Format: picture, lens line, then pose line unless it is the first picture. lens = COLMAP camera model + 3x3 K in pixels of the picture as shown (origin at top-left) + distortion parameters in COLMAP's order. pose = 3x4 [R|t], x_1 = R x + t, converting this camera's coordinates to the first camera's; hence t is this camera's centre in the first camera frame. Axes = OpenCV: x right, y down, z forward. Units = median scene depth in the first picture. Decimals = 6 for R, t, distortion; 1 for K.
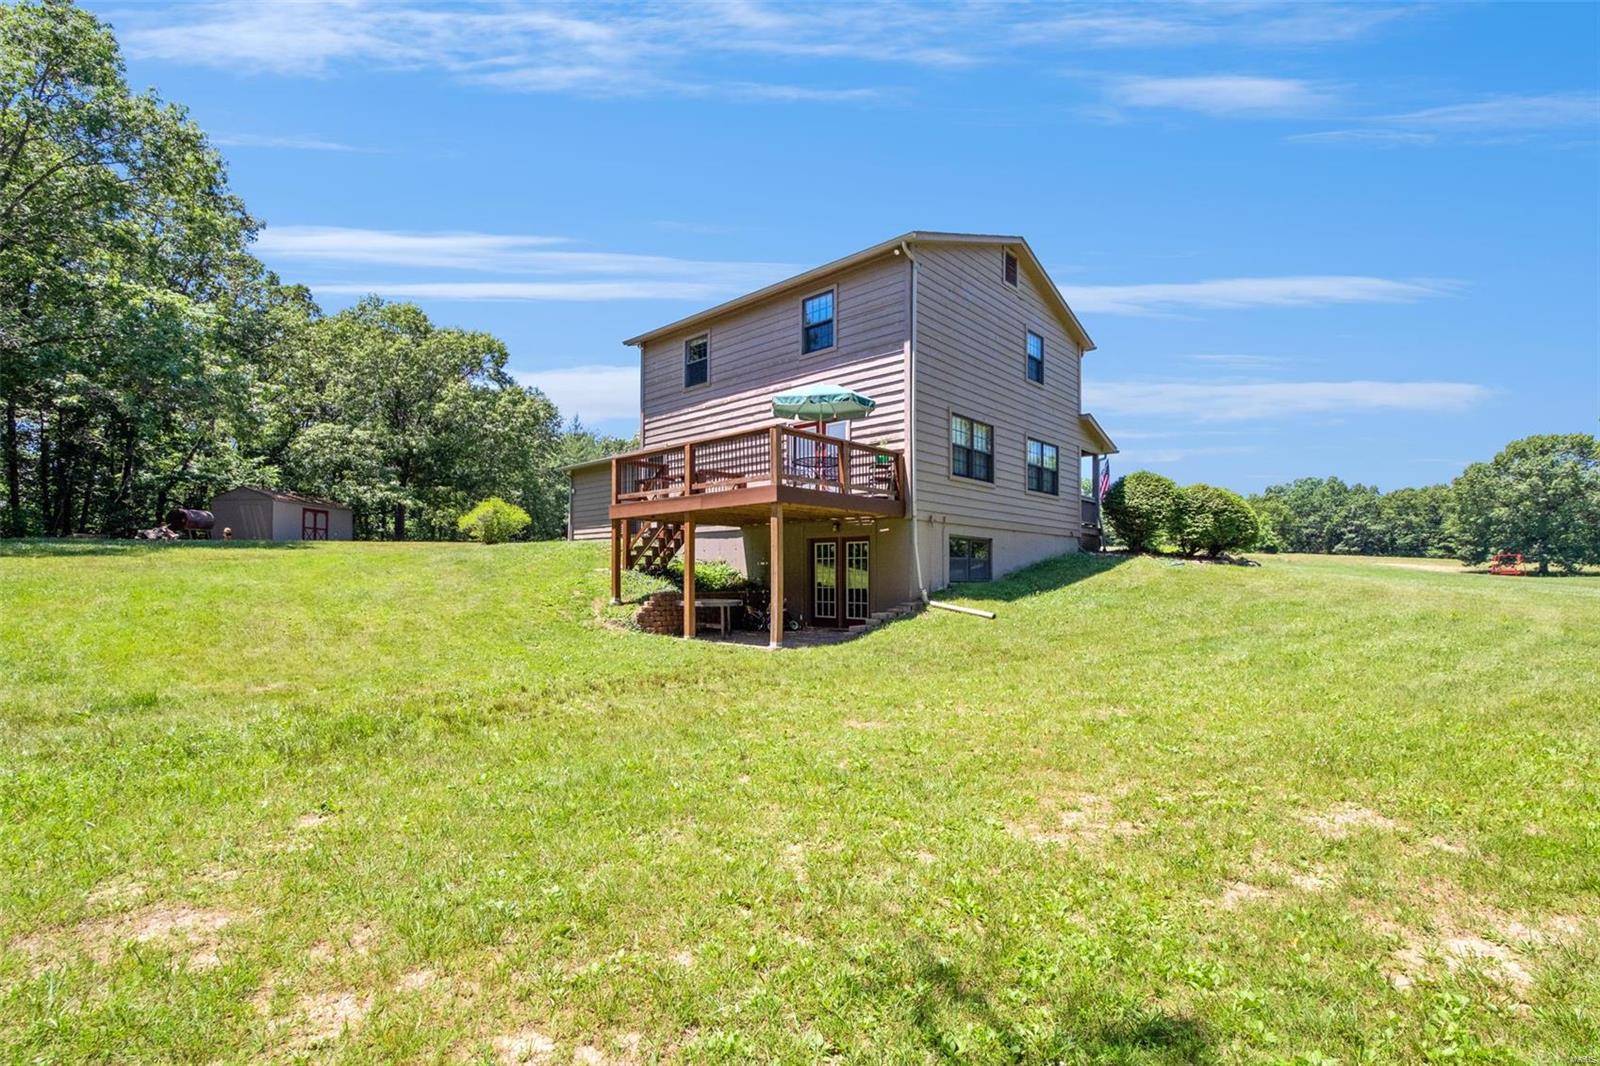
lens RADIAL K [[736.7, 0, 807.3], [0, 736.7, 538.9], [0, 0, 1]] dist [-0.031948, 0.000672]
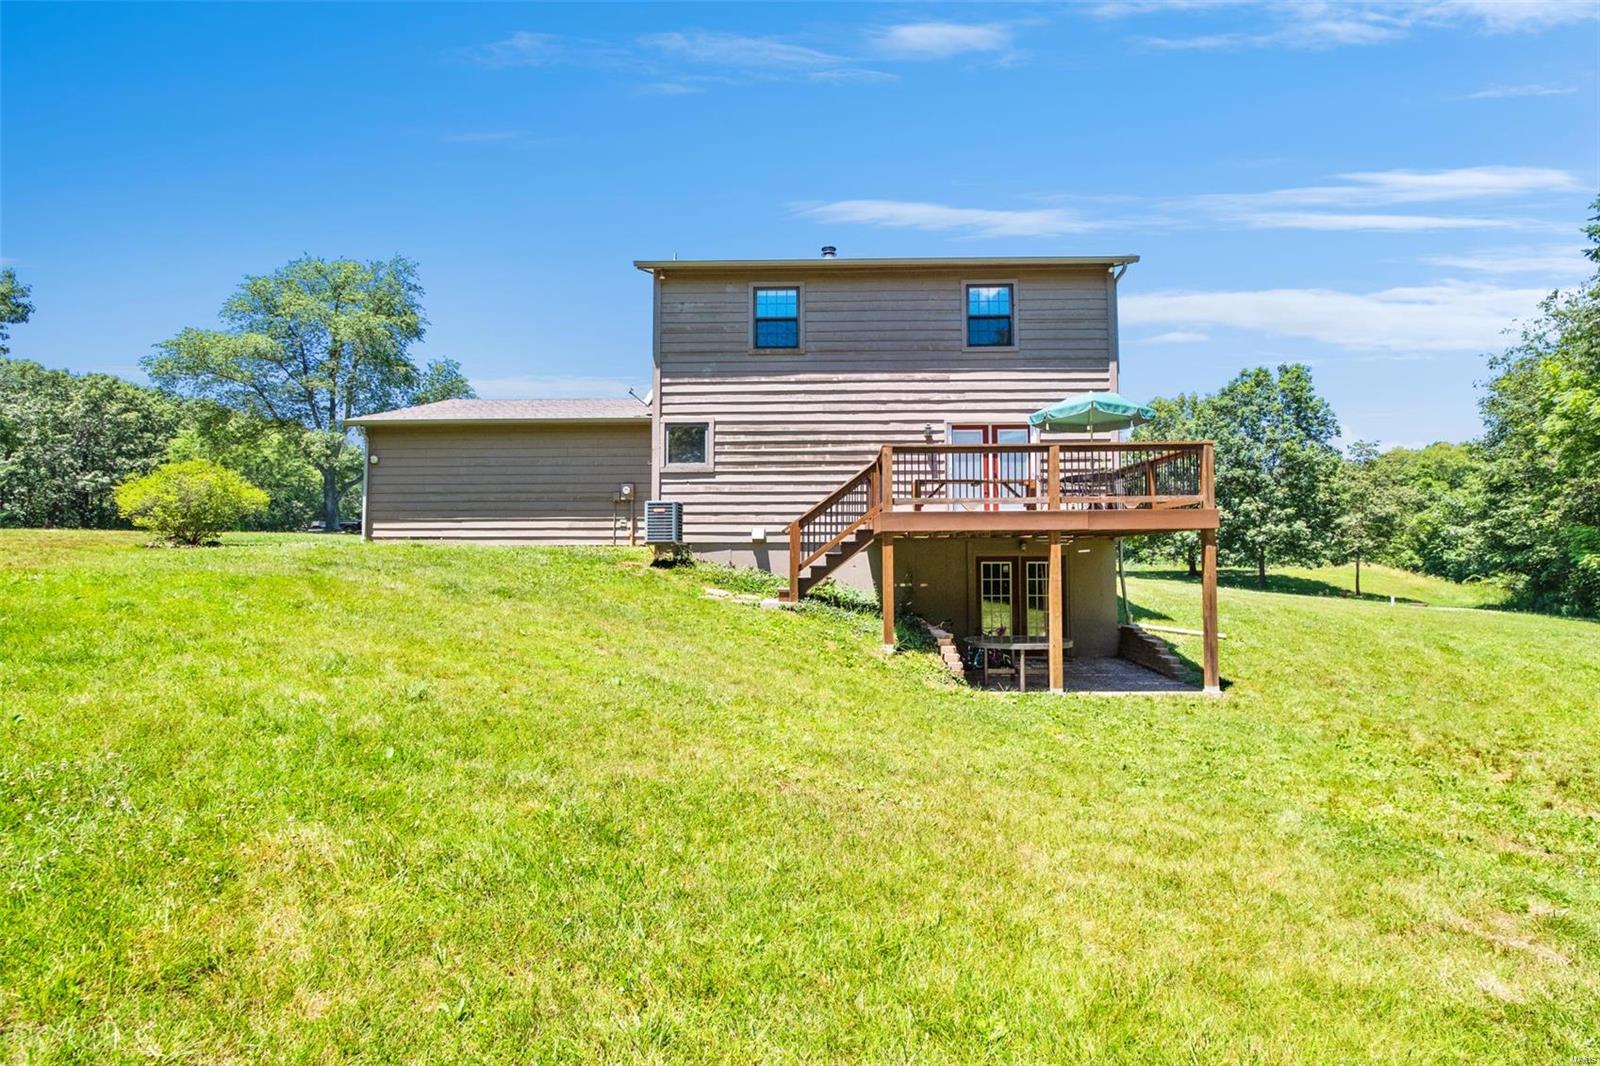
lens RADIAL K [[736.7, 0, 807.3], [0, 736.7, 538.9], [0, 0, 1]] dist [-0.031948, 0.000672]
pose [[0.758215, 0.037024, 0.650953, -0.669484], [-0.034156, 0.999271, -0.017051, 0.000293], [-0.651109, -0.009306, 0.758927, 0.430362]]
